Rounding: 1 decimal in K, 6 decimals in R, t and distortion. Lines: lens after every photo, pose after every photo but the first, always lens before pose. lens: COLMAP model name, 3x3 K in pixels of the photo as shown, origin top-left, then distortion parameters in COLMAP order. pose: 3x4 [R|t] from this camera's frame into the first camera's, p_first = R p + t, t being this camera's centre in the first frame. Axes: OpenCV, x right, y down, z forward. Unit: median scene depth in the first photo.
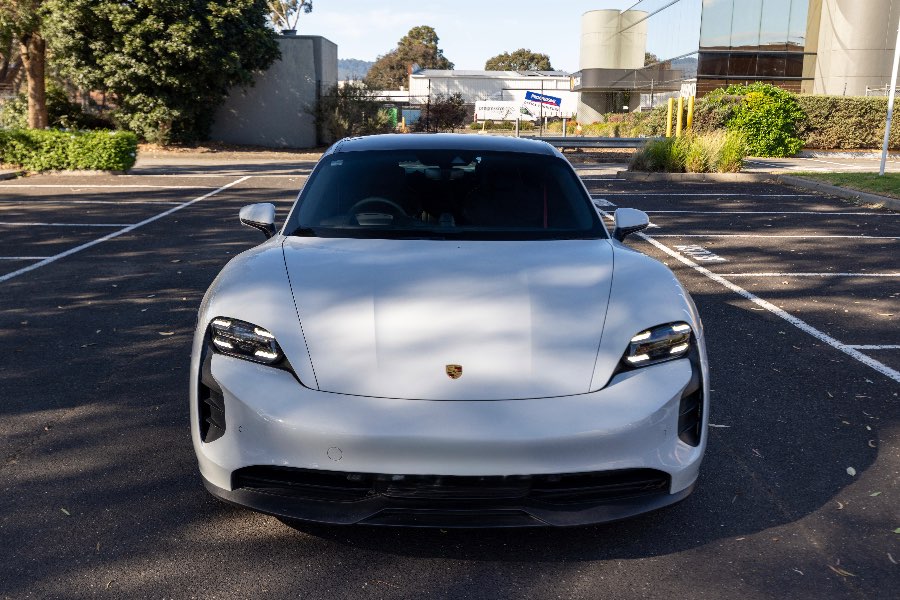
lens RADIAL K [[810.7, 0, 450.0], [0, 810.7, 300.0], [0, 0, 1]] dist [0.010808, 0.000575]
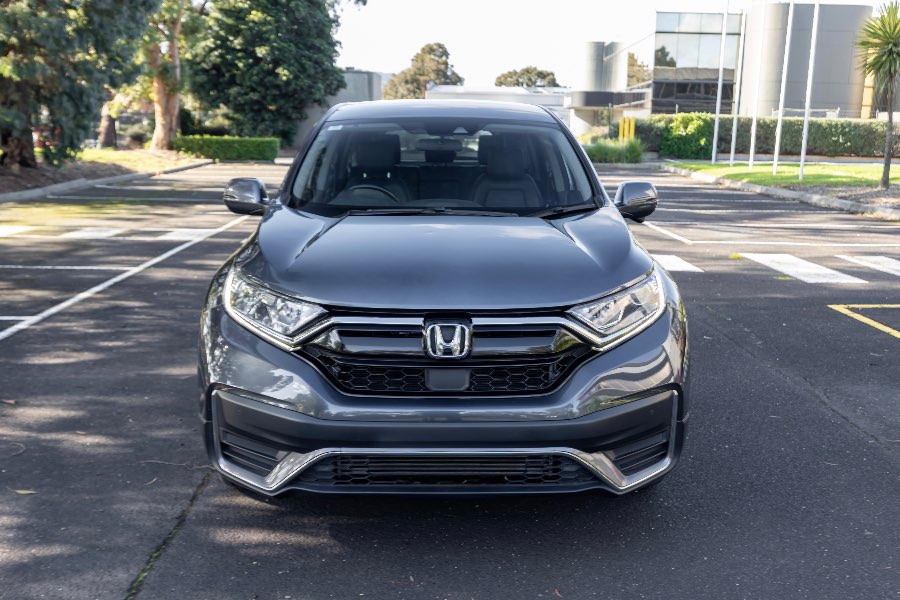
lens RADIAL K [[862.9, 0, 468.7], [0, 862.9, 302.1], [0, 0, 1]] dist [0.001069, 0.010719]
pose [[0.999920, 0.002601, 0.012347, -0.012517], [-0.002300, 0.999701, -0.024333, 0.107753], [-0.012407, 0.024303, 0.999628, -0.478377]]
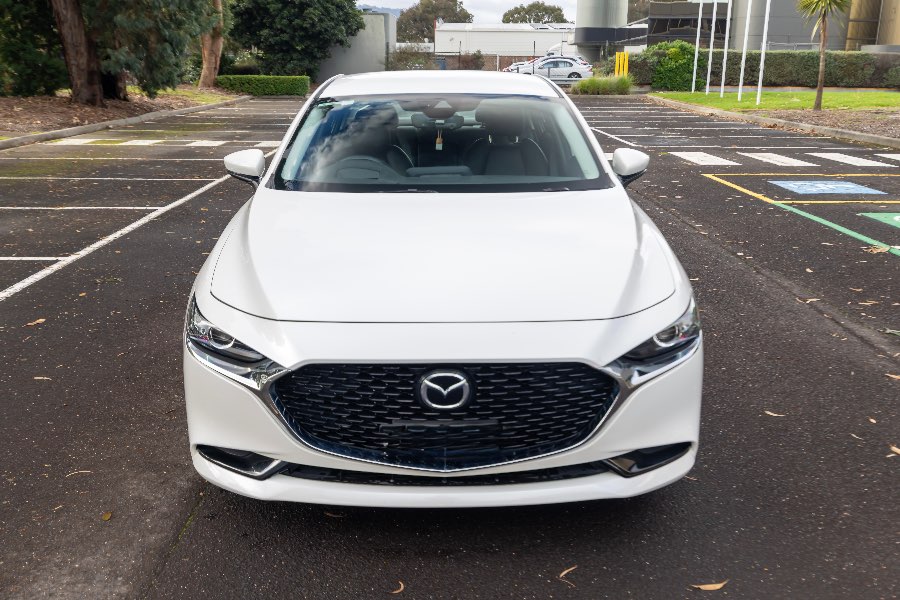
lens RADIAL K [[862.9, 0, 468.7], [0, 862.9, 302.1], [0, 0, 1]] dist [0.001069, 0.010719]
pose [[0.999978, -0.006616, -0.000018, -0.012802], [0.006610, 0.998976, 0.044753, 0.148621], [-0.000278, -0.044752, 0.998998, -0.654915]]
